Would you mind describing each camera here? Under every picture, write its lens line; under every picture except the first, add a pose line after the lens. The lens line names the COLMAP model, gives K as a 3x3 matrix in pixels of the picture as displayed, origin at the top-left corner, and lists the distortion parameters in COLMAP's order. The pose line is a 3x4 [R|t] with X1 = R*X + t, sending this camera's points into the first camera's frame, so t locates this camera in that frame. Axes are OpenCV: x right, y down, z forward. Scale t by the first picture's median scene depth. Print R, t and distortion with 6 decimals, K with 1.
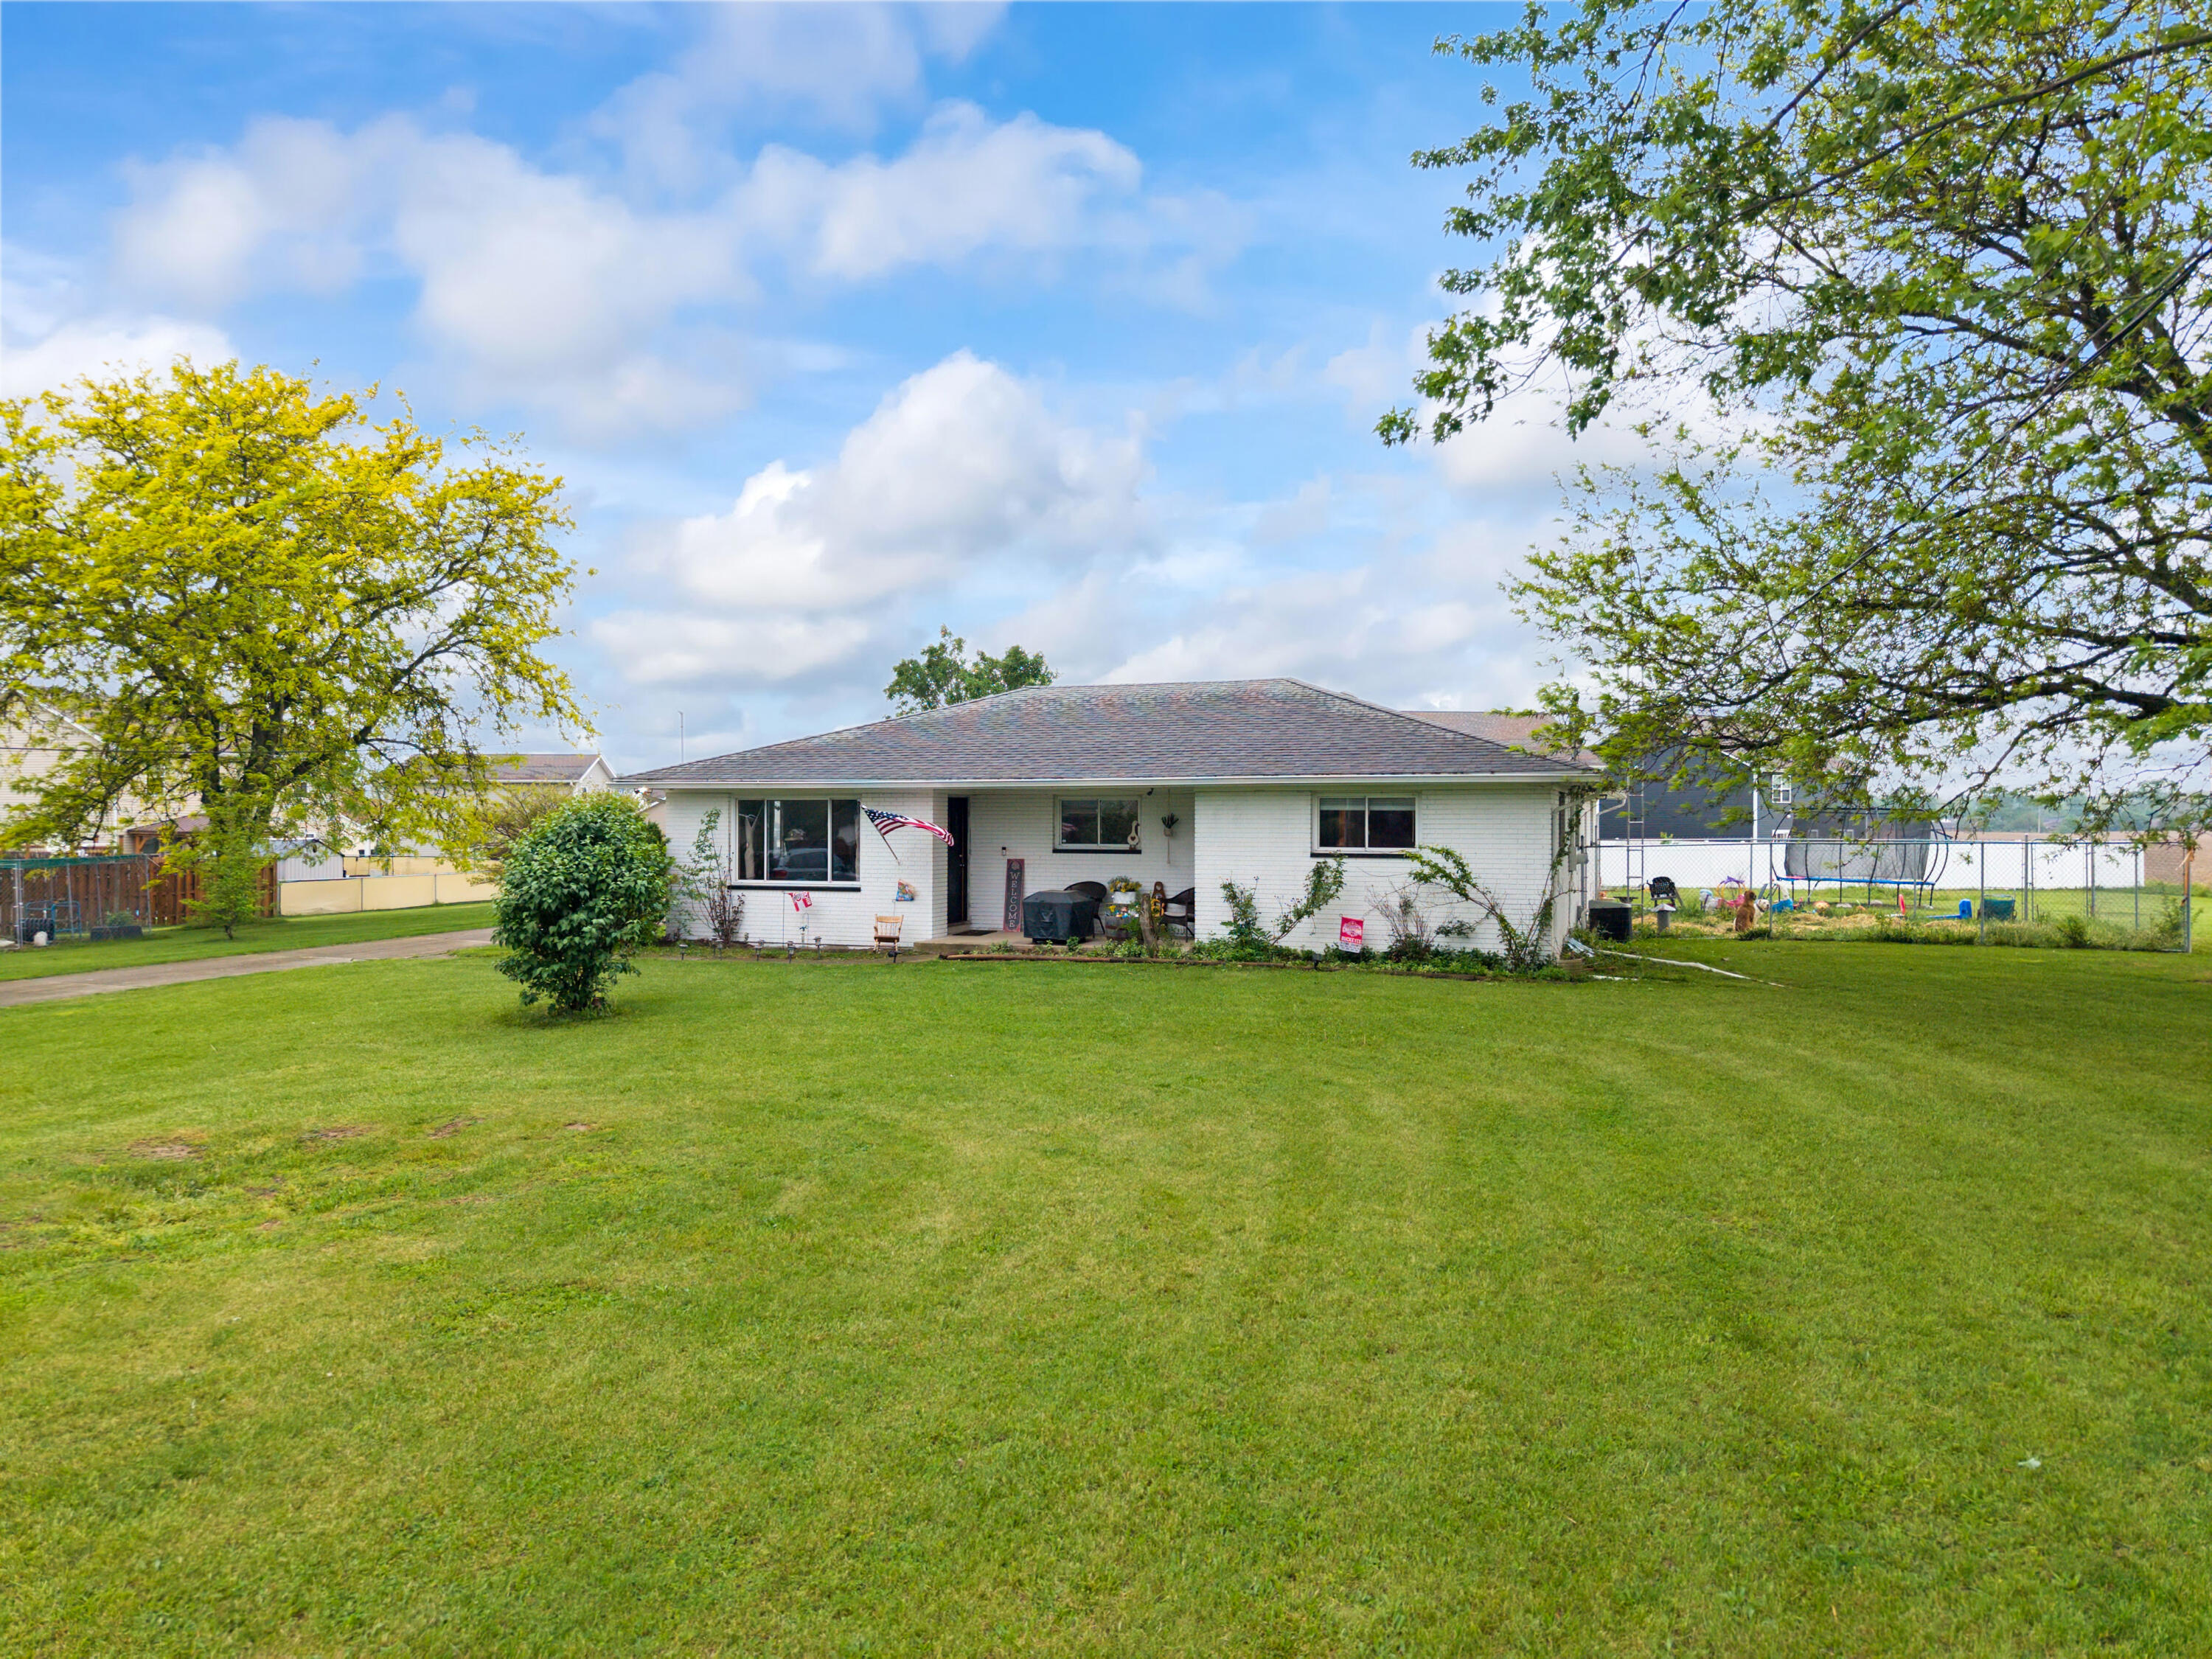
lens RADIAL K [[1481.8, 0, 1106.0], [0, 1481.8, 829.5], [0, 0, 1]] dist [0.136852, -0.210285]
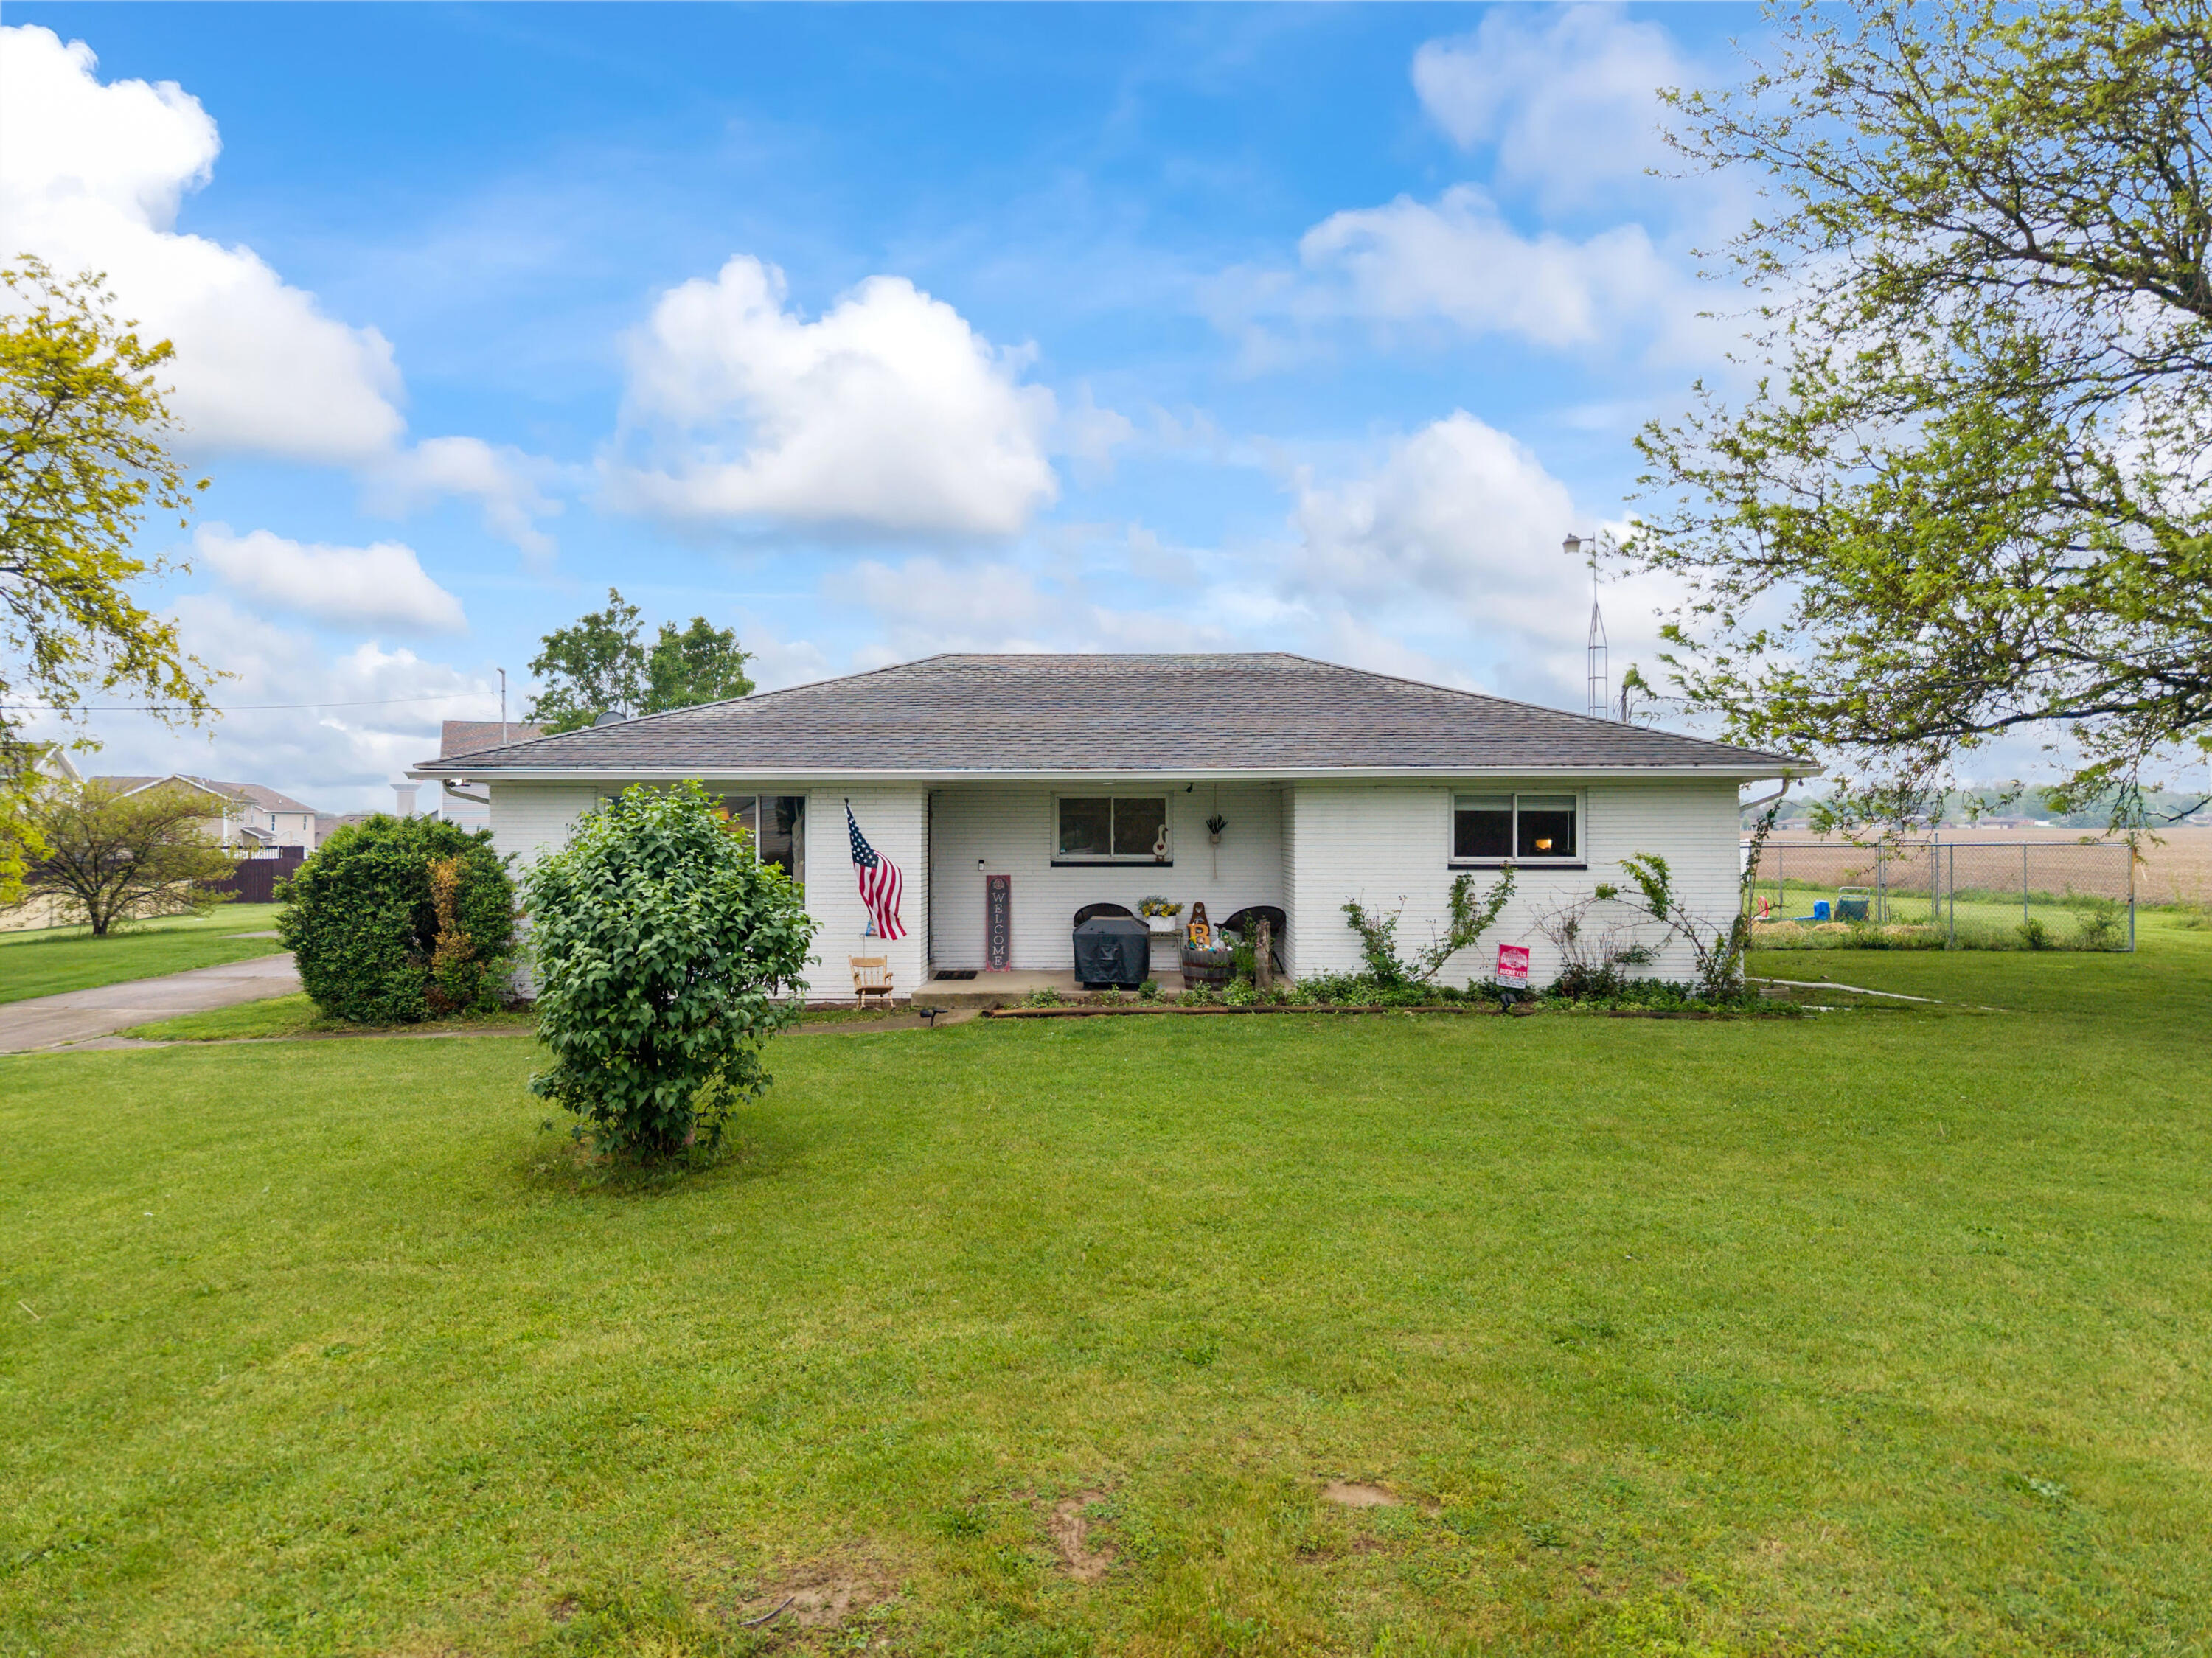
lens RADIAL K [[1481.7, 0, 1106.0], [0, 1481.7, 829.0], [0, 0, 1]] dist [0.136852, -0.210285]
pose [[0.945865, -0.004472, 0.324529, -0.286180], [0.005221, 0.999985, -0.001439, -0.002919], [-0.324518, 0.003056, 0.945874, 0.292799]]
